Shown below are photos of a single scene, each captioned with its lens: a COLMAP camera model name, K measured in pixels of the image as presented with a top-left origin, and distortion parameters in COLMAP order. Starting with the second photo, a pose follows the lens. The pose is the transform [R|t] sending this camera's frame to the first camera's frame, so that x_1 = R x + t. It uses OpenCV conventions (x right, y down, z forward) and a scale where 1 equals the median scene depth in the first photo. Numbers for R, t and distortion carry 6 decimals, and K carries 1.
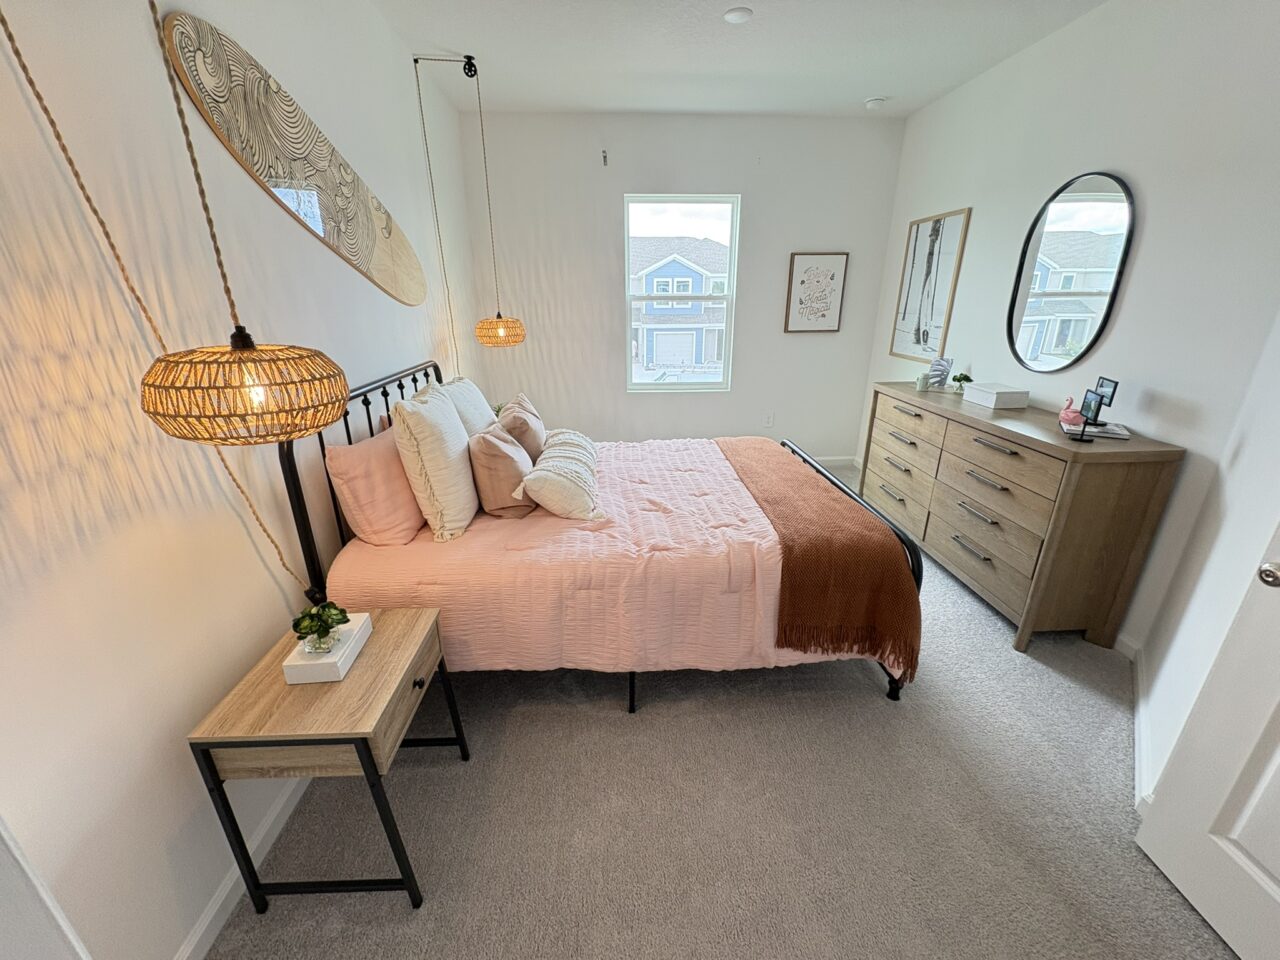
lens RADIAL K [[509.1, 0, 640.5], [0, 509.1, 479.4], [0, 0, 1]] dist [0.011799, 0.000437]
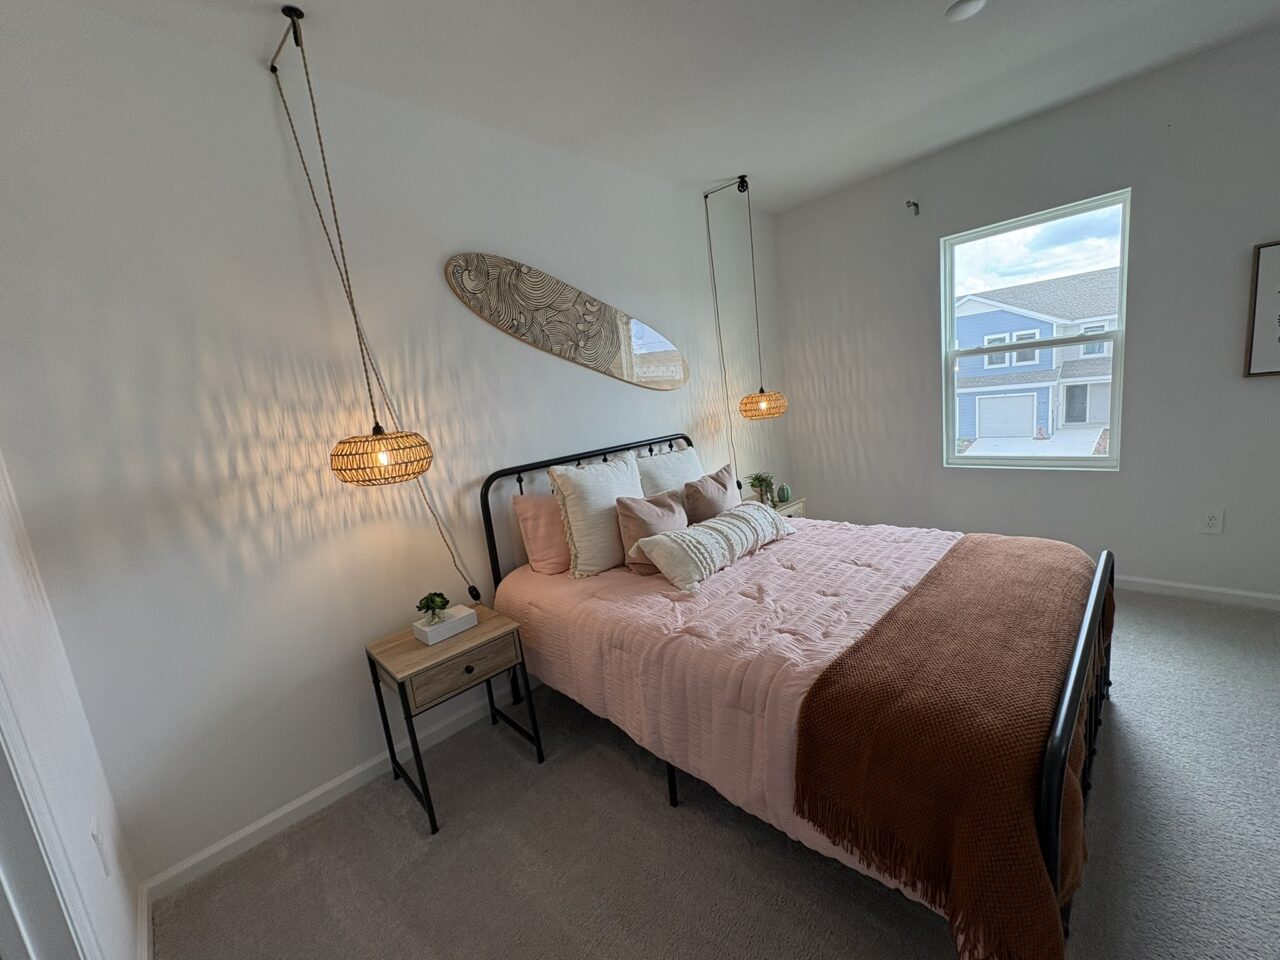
lens RADIAL K [[509.1, 0, 642.7], [0, 509.1, 483.1], [0, 0, 1]] dist [0.011799, 0.000437]
pose [[0.661703, 0.062412, -0.747164, 0.584622], [-0.153742, 0.986648, -0.053741, -0.062163], [0.733834, 0.150431, 0.662464, 0.245016]]
